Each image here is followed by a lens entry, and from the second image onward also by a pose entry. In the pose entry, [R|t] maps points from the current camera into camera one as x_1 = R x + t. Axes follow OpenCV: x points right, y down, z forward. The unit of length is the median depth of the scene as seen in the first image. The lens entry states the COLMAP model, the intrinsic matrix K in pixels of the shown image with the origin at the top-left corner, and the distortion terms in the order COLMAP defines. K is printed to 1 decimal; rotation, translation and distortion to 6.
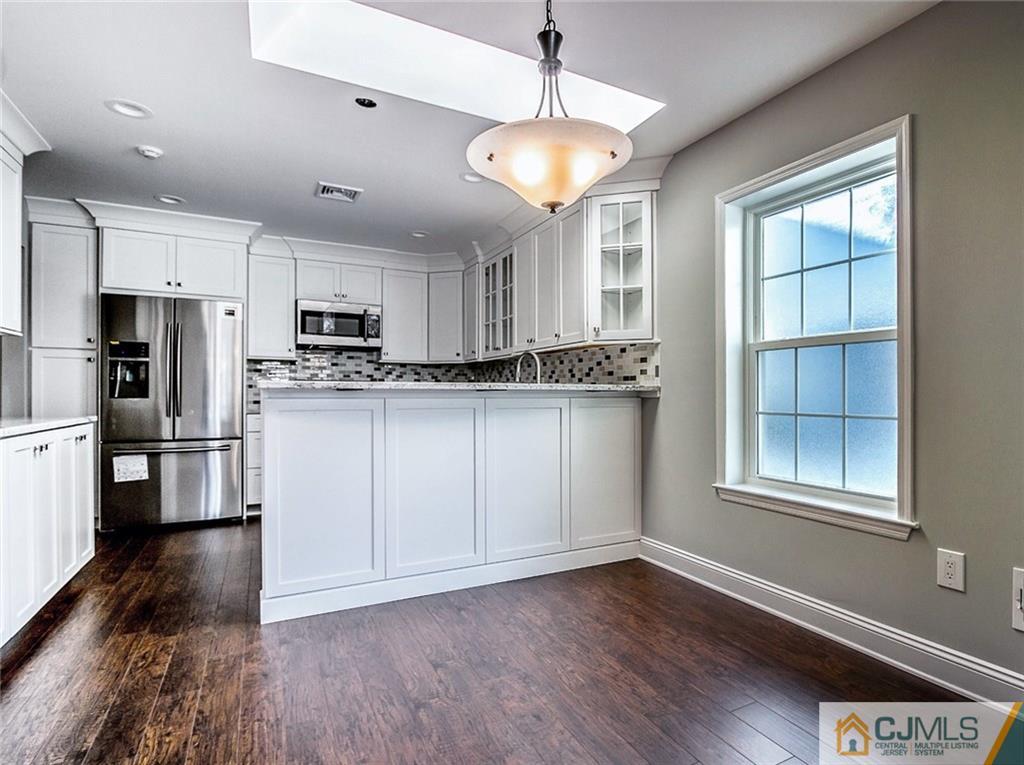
lens RADIAL K [[512.7, 0, 512.0], [0, 512.7, 382.5], [0, 0, 1]] dist [0.003194, 0.000470]
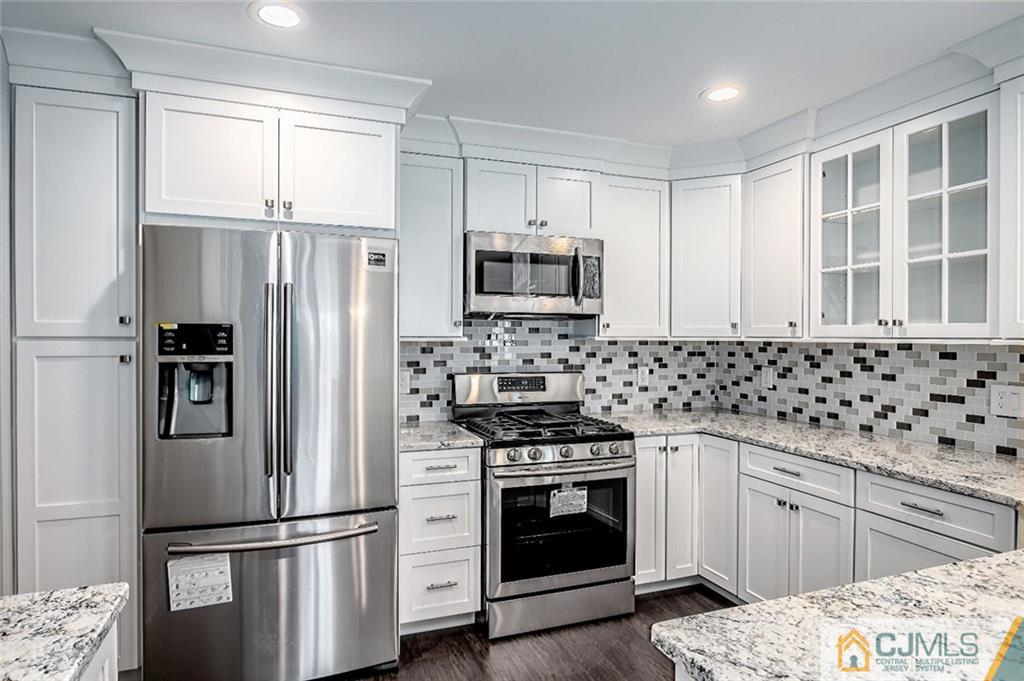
lens RADIAL K [[588.9, 0, 499.6], [0, 588.9, 334.6], [0, 0, 1]] dist [0.000210, -0.000118]
pose [[0.990730, 0.001931, -0.135835, -0.301482], [-0.000321, 0.999929, 0.011872, -0.059309], [0.135849, -0.011718, 0.990660, 0.380954]]
